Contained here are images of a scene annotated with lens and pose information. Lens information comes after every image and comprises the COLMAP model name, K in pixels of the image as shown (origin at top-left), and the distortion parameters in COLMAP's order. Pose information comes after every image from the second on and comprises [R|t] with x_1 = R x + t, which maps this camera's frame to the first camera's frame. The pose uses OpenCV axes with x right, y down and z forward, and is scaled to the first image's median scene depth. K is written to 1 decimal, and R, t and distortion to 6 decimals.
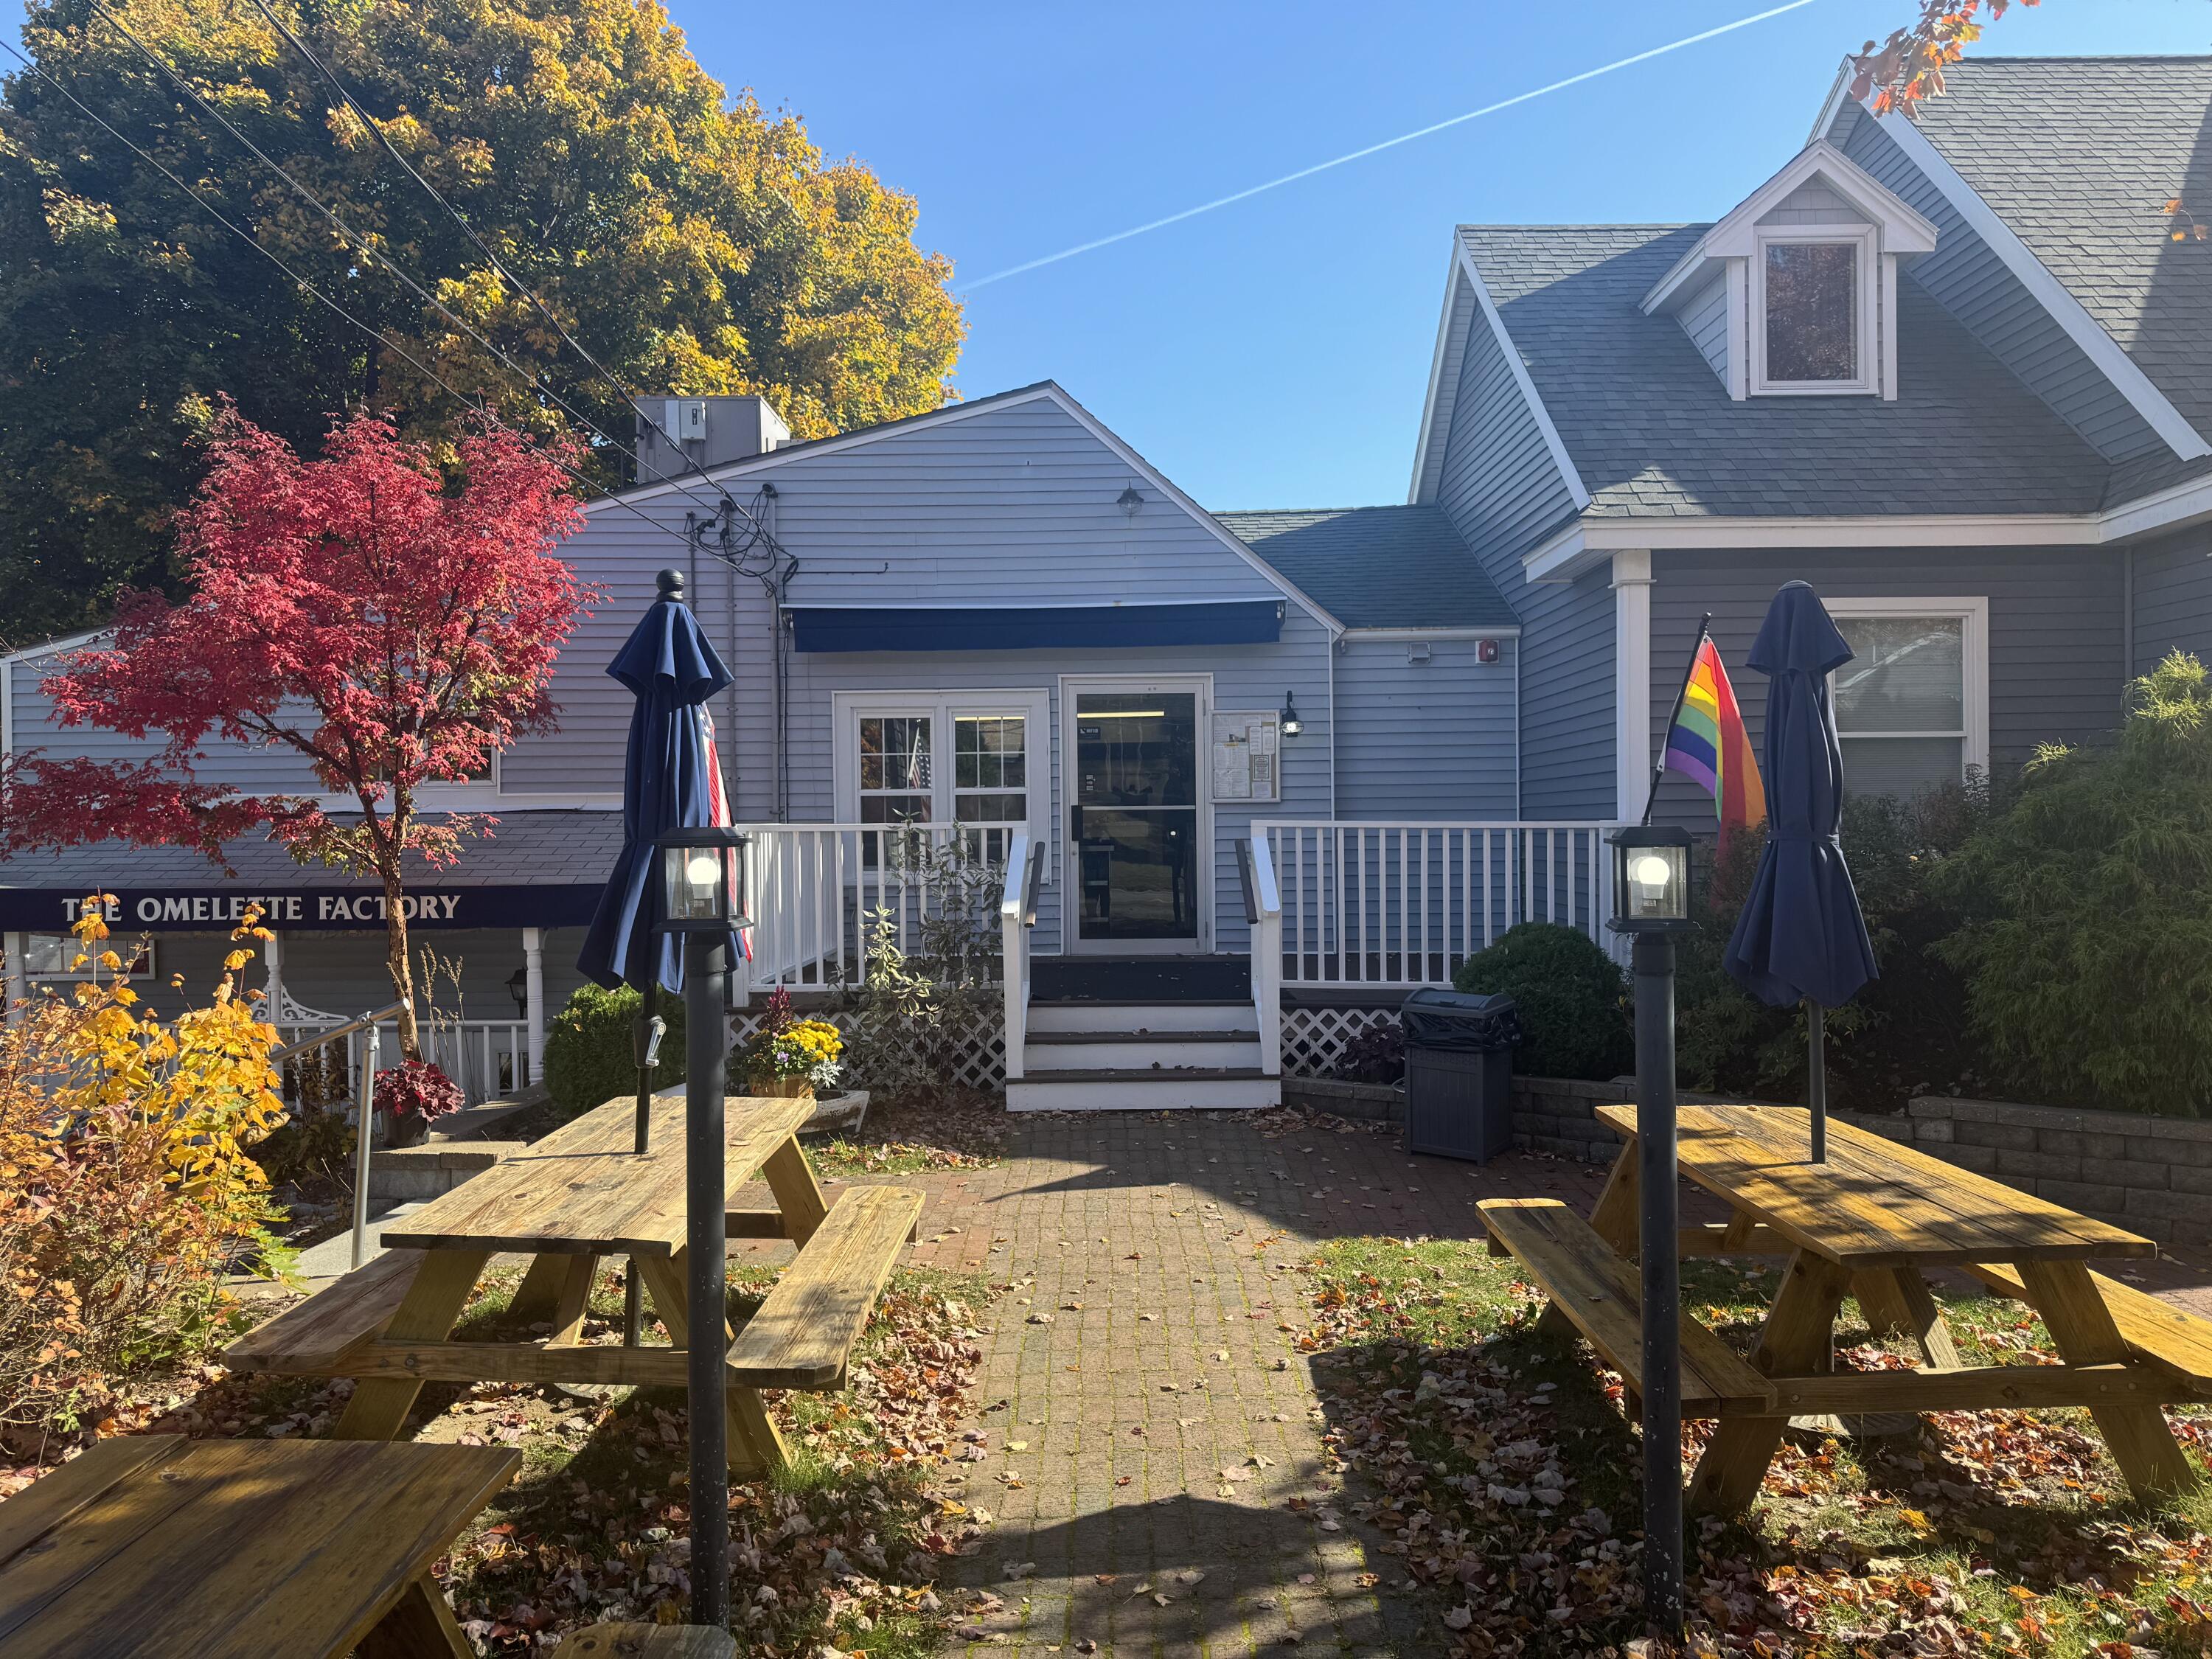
lens RADIAL K [[1561.1, 0, 1114.6], [0, 1561.1, 838.3], [0, 0, 1]] dist [0.085802, -0.104146]
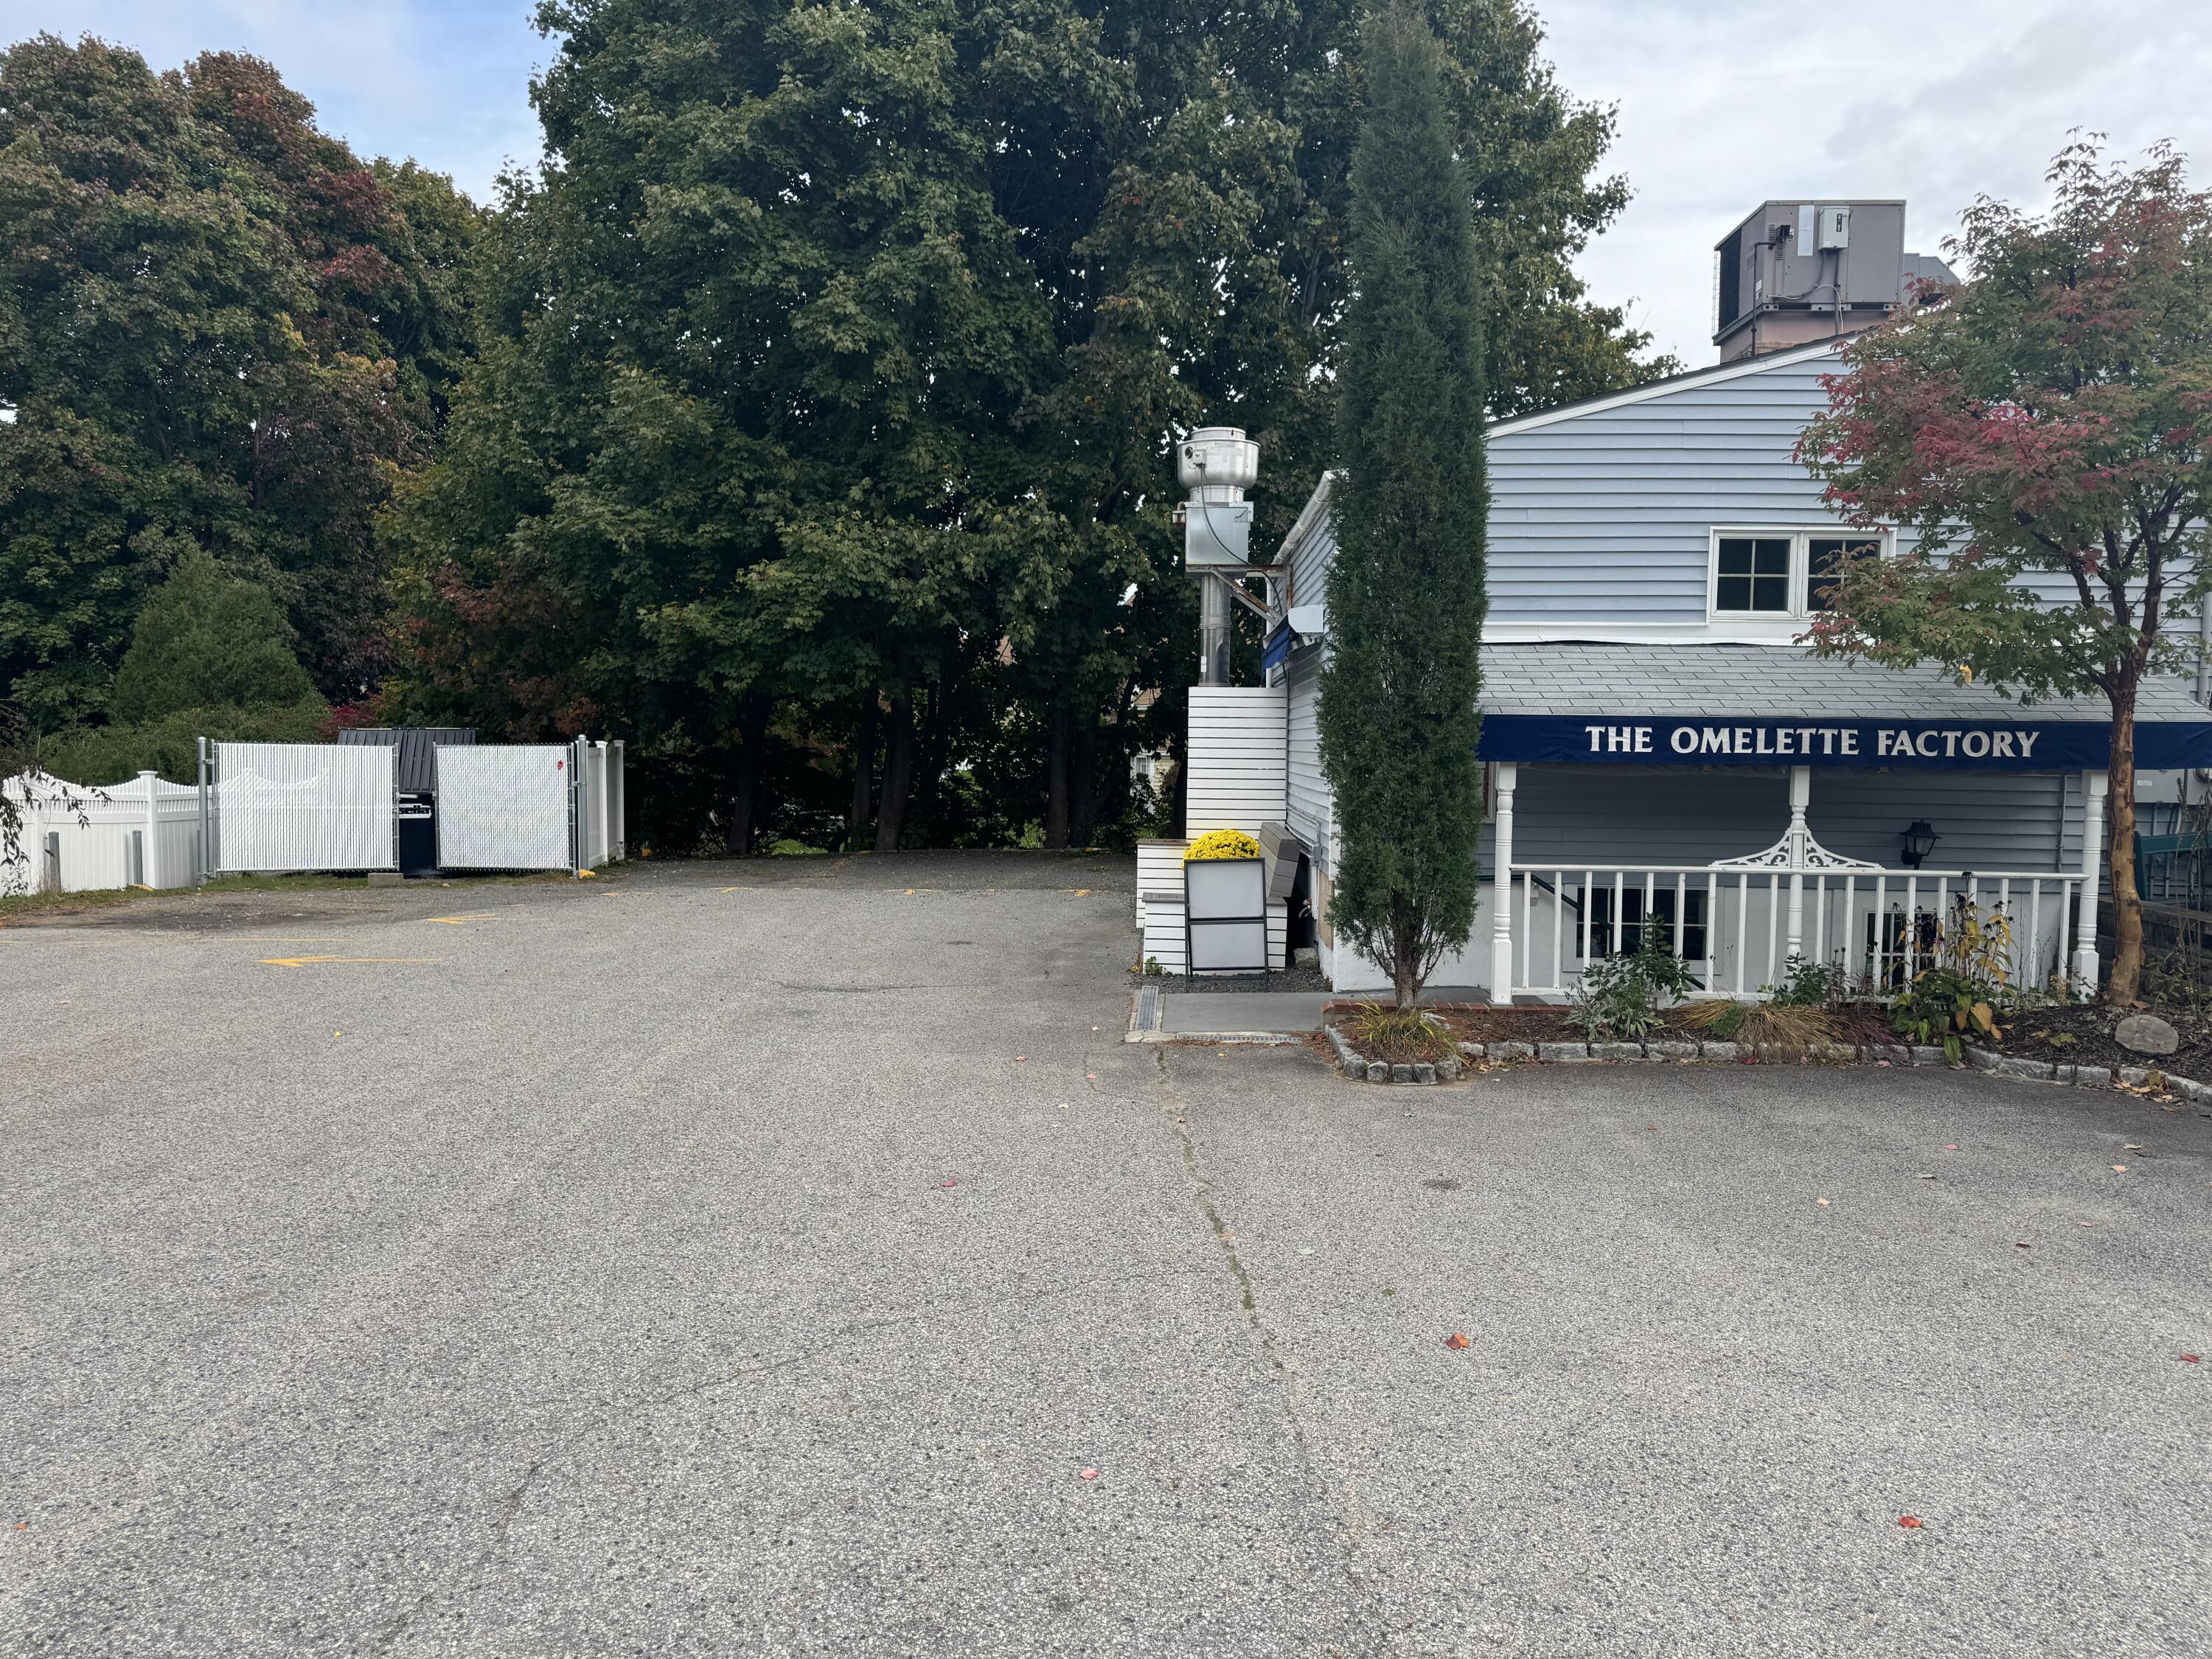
lens RADIAL K [[1561.1, 0, 1104.7], [0, 1561.1, 833.2], [0, 0, 1]] dist [0.085802, -0.104146]
pose [[0.999462, 0.023658, -0.022718, -0.918900], [-0.022346, 0.998159, 0.056392, 0.054388], [0.024011, -0.055854, 0.998150, 0.089619]]
